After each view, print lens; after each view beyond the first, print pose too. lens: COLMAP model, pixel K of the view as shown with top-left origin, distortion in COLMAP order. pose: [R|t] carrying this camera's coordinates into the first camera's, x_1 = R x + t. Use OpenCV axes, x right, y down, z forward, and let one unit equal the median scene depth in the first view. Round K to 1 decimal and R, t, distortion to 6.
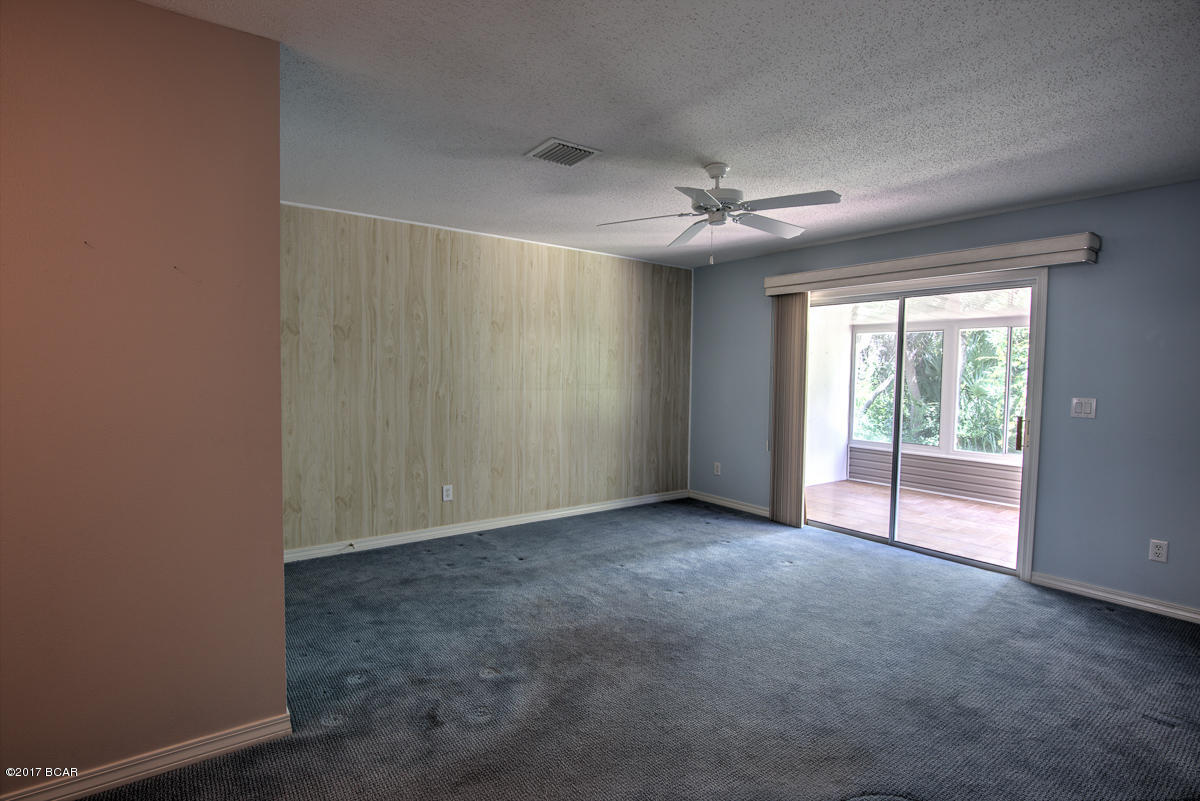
lens RADIAL K [[595.6, 0, 601.0], [0, 595.6, 398.7], [0, 0, 1]] dist [-0.001206, -0.000736]
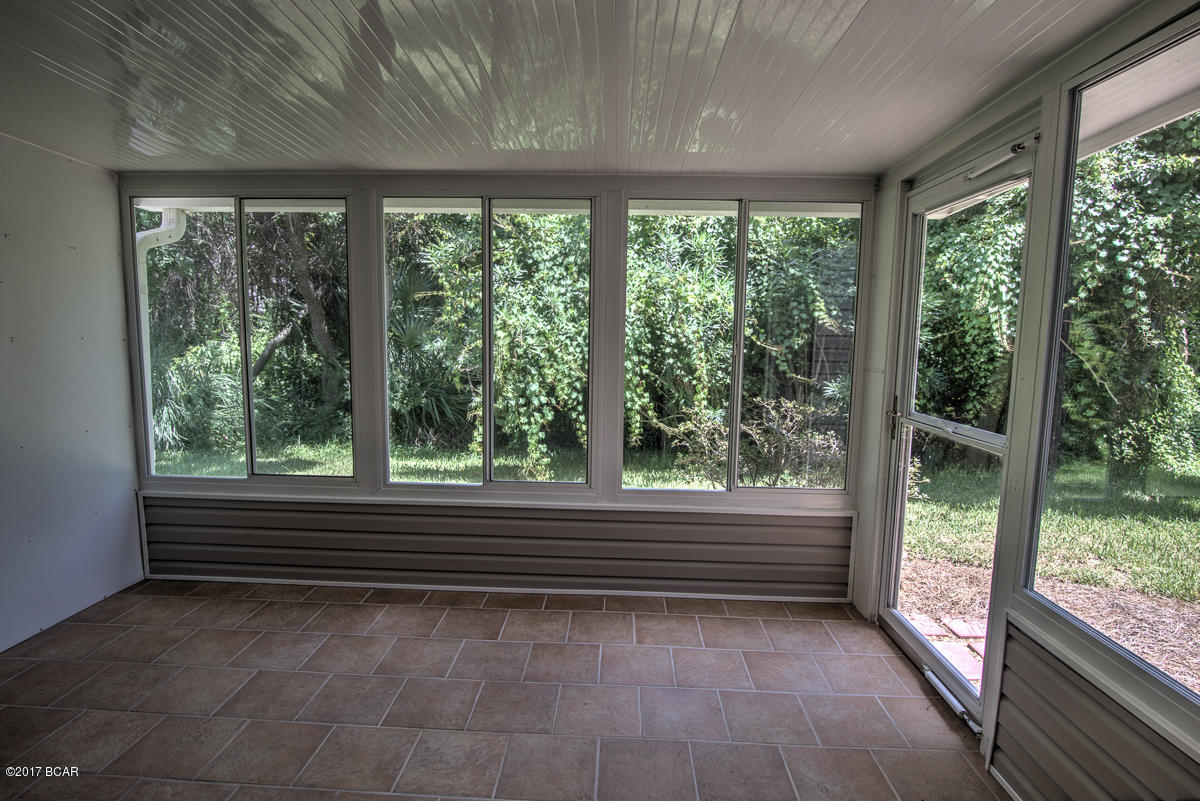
lens RADIAL K [[595.6, 0, 598.0], [0, 595.6, 399.1], [0, 0, 1]] dist [-0.001206, -0.000736]
pose [[0.630401, -0.090540, 0.770972, 0.228931], [0.025842, 0.995072, 0.095727, -0.007050], [-0.775840, -0.040423, 0.629634, 0.392344]]
